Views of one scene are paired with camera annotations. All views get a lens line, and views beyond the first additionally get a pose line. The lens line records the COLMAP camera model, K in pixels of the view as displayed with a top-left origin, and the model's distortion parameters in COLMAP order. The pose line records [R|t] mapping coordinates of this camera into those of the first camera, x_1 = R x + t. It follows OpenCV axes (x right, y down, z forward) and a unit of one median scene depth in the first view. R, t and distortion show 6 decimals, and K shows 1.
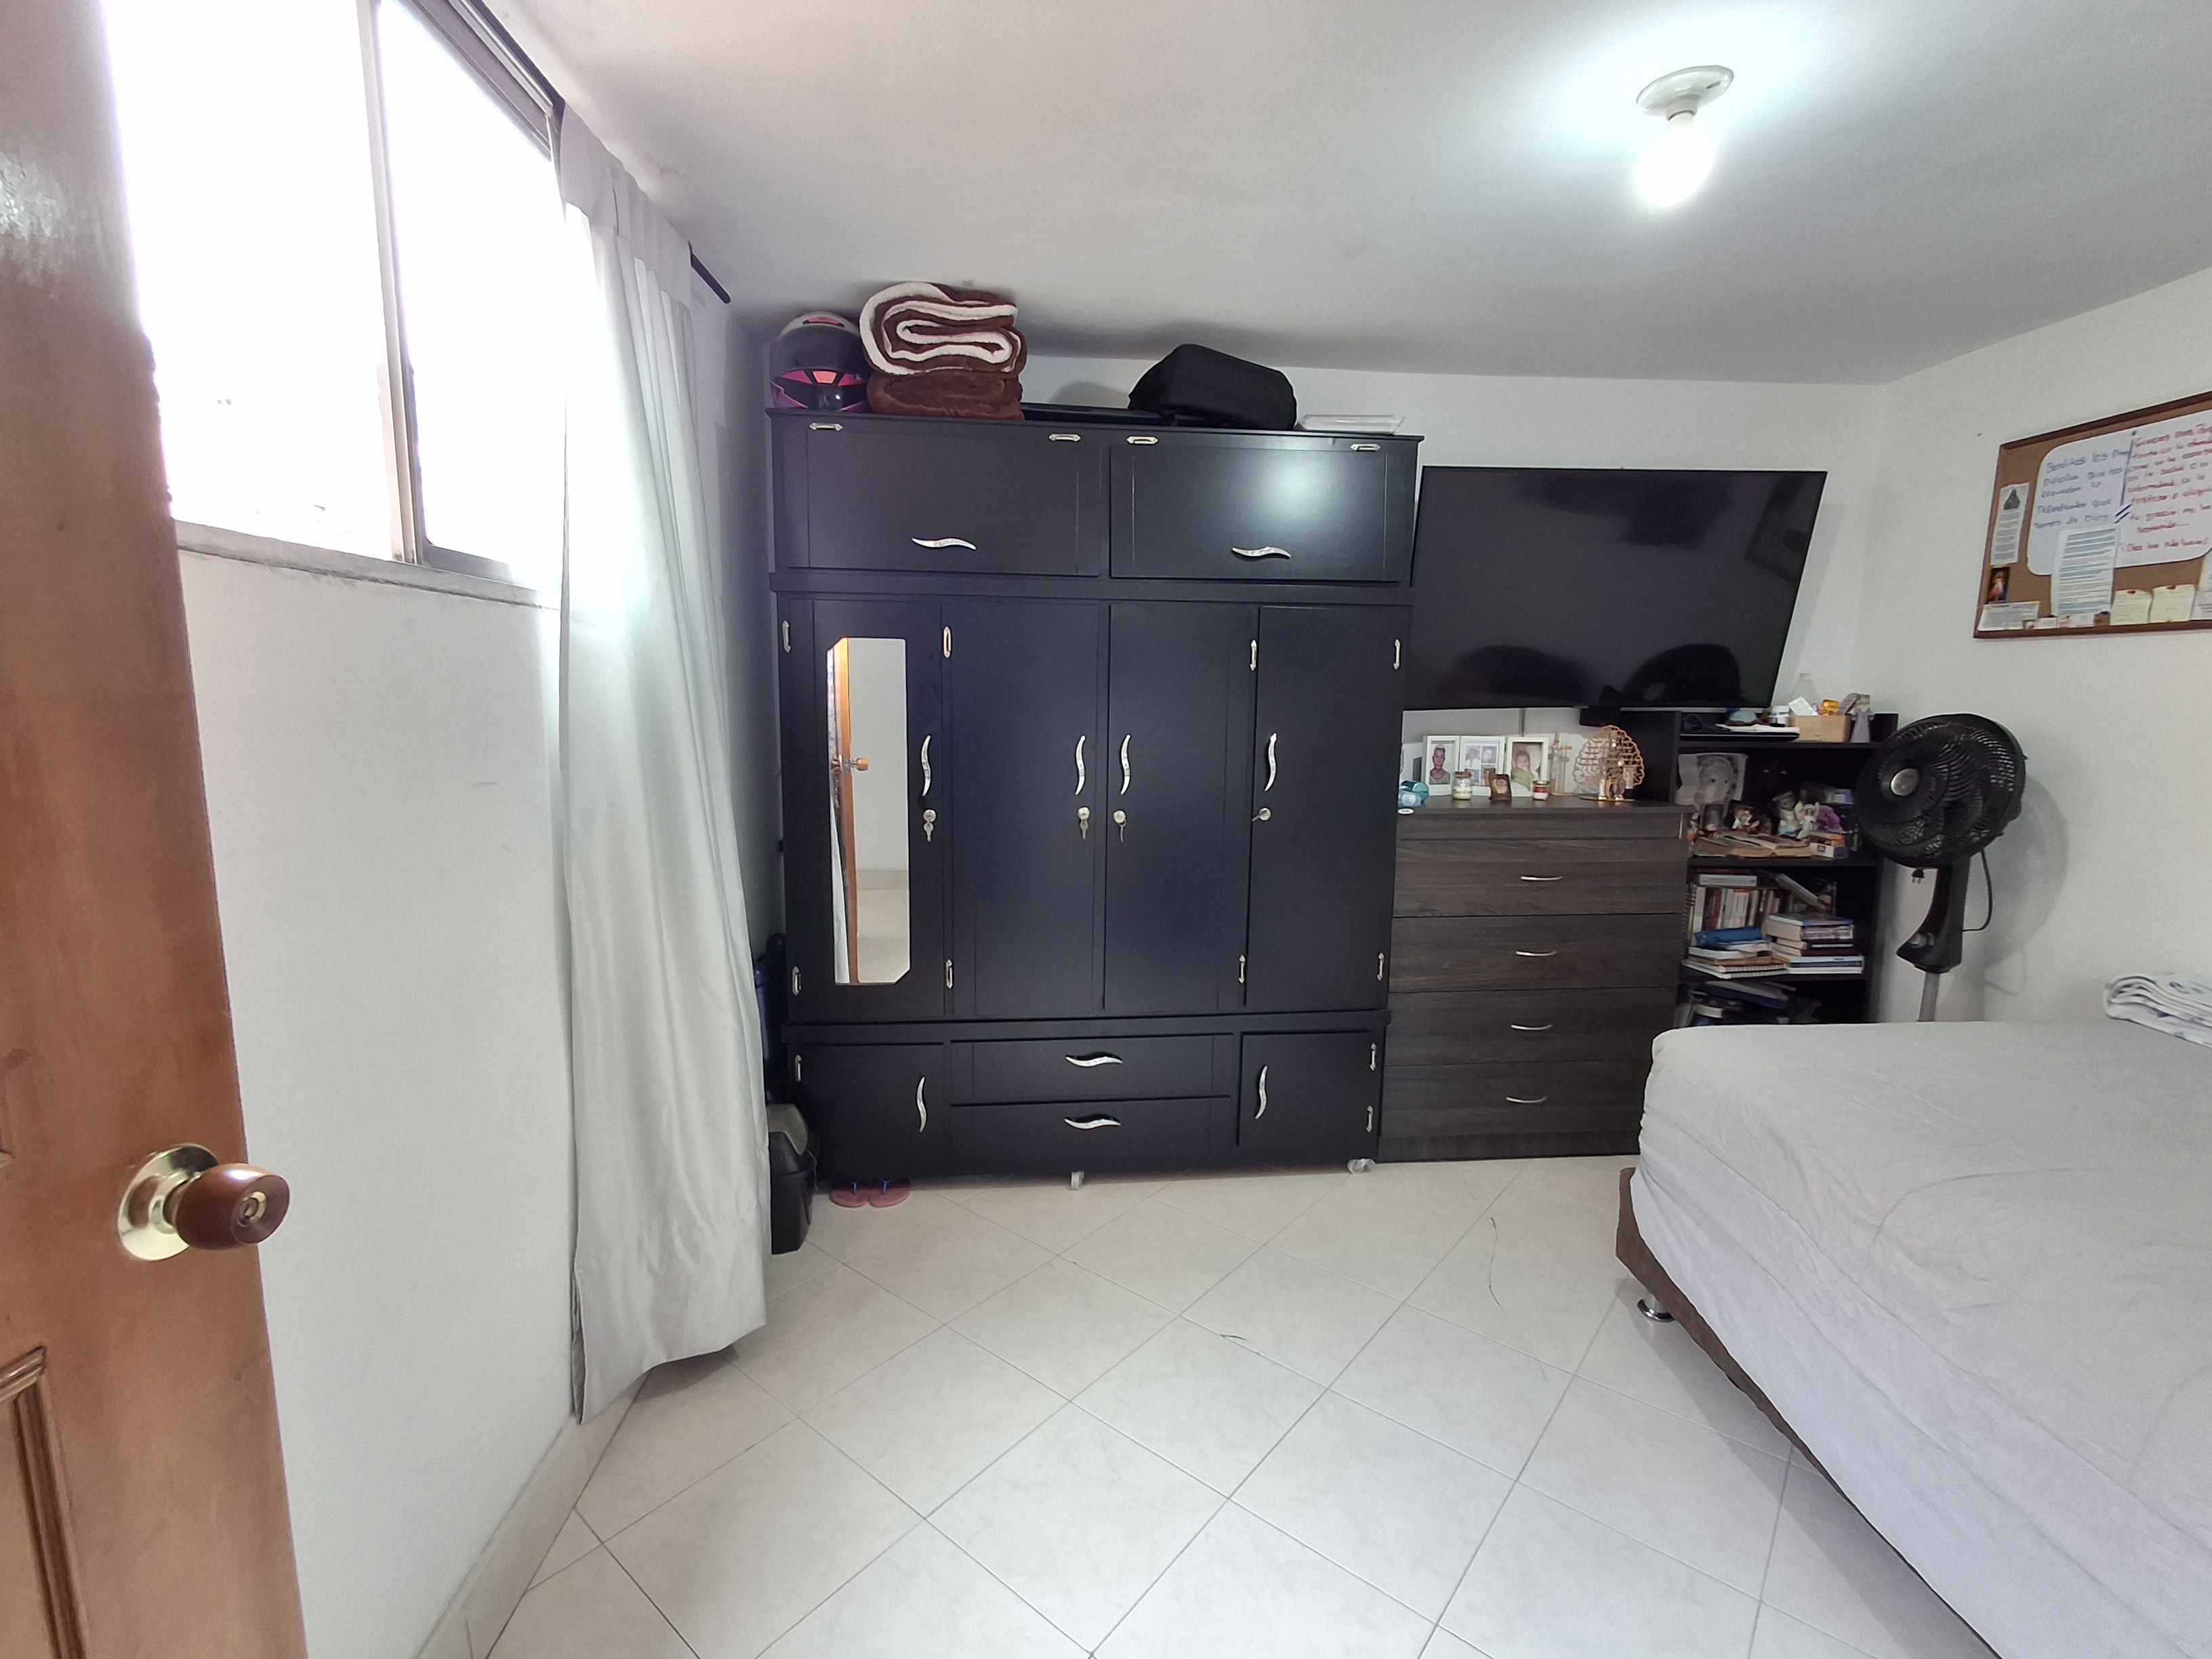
lens RADIAL K [[1028.4, 0, 1111.0], [0, 1028.4, 830.8], [0, 0, 1]] dist [-0.004703, 0.018273]
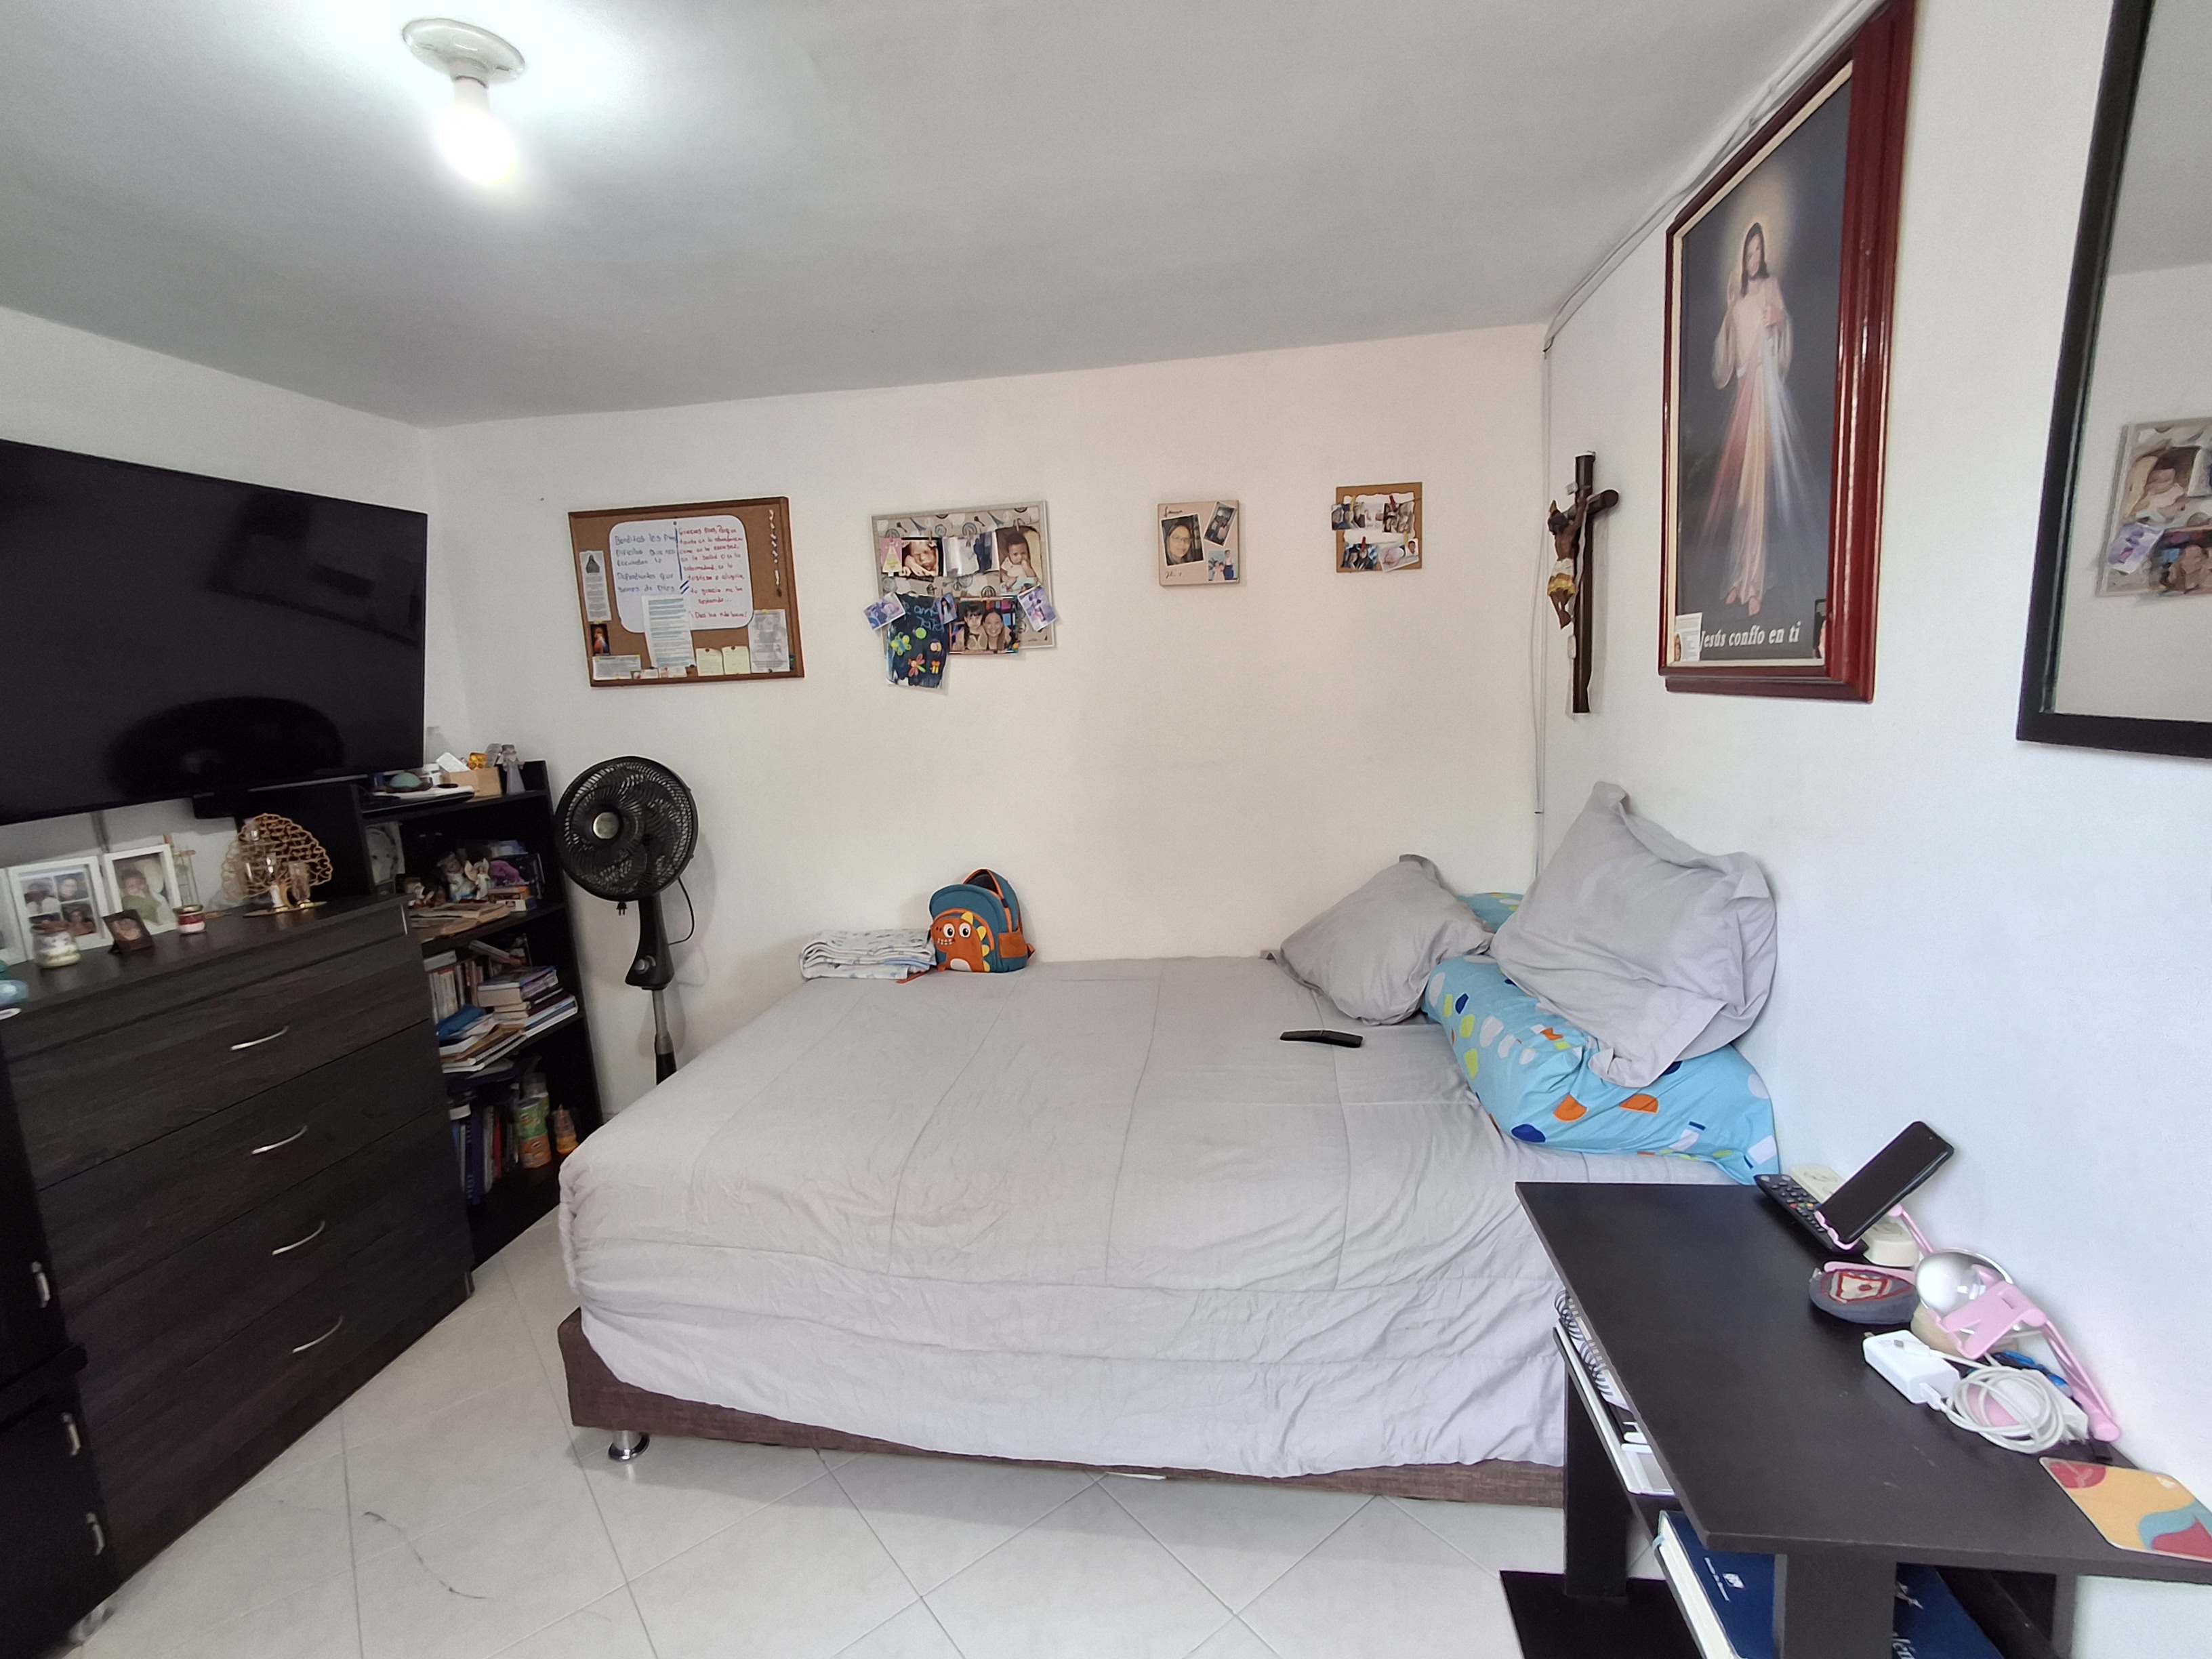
lens RADIAL K [[1021.2, 0, 1148.7], [0, 1021.2, 820.0], [0, 0, 1]] dist [0.003633, -0.004454]
pose [[0.192461, -0.159635, 0.968233, -0.123657], [0.191587, 0.973805, 0.122471, -0.069226], [-0.962421, 0.161930, 0.218003, 0.222911]]
